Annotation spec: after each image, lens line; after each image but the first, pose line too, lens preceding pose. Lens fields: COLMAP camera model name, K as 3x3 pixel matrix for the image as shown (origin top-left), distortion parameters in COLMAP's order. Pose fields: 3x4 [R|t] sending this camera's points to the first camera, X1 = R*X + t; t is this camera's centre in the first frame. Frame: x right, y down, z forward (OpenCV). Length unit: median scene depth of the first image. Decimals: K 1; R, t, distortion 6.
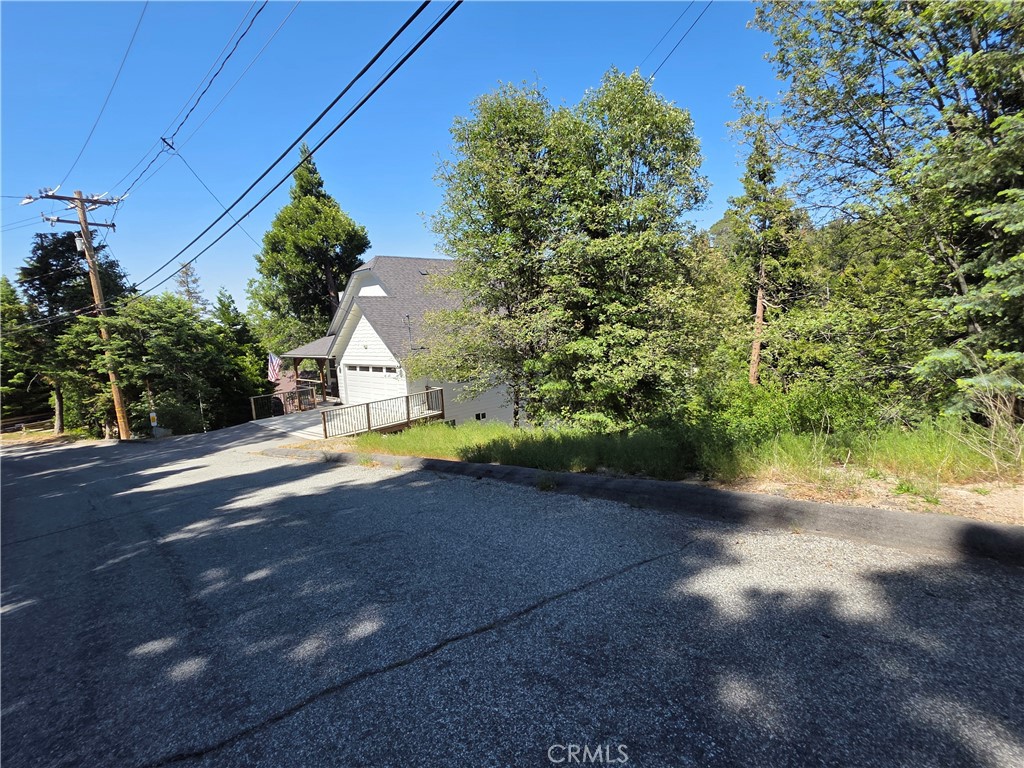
lens RADIAL K [[506.4, 0, 512.3], [0, 506.4, 378.1], [0, 0, 1]] dist [0.001553, 0.000078]
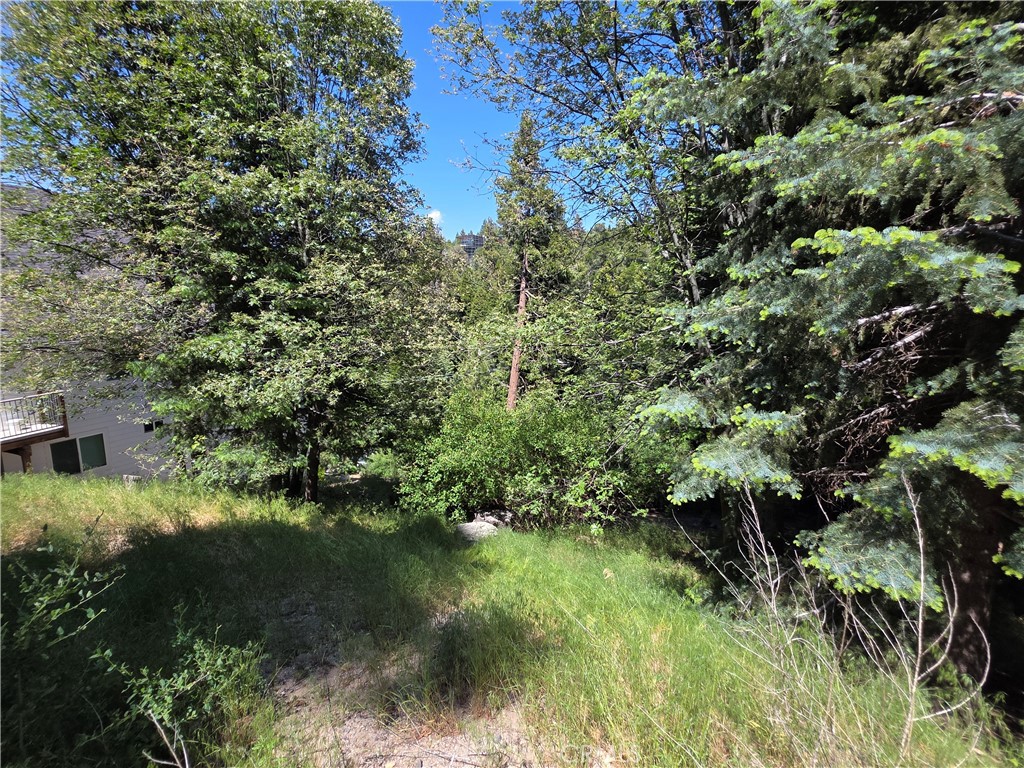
lens RADIAL K [[506.4, 0, 508.2], [0, 506.4, 373.7], [0, 0, 1]] dist [0.001553, 0.000078]
pose [[0.924009, 0.006623, 0.382313, 0.151033], [-0.018557, 0.999449, 0.027535, -0.032679], [-0.381920, -0.032538, 0.923622, 0.180000]]
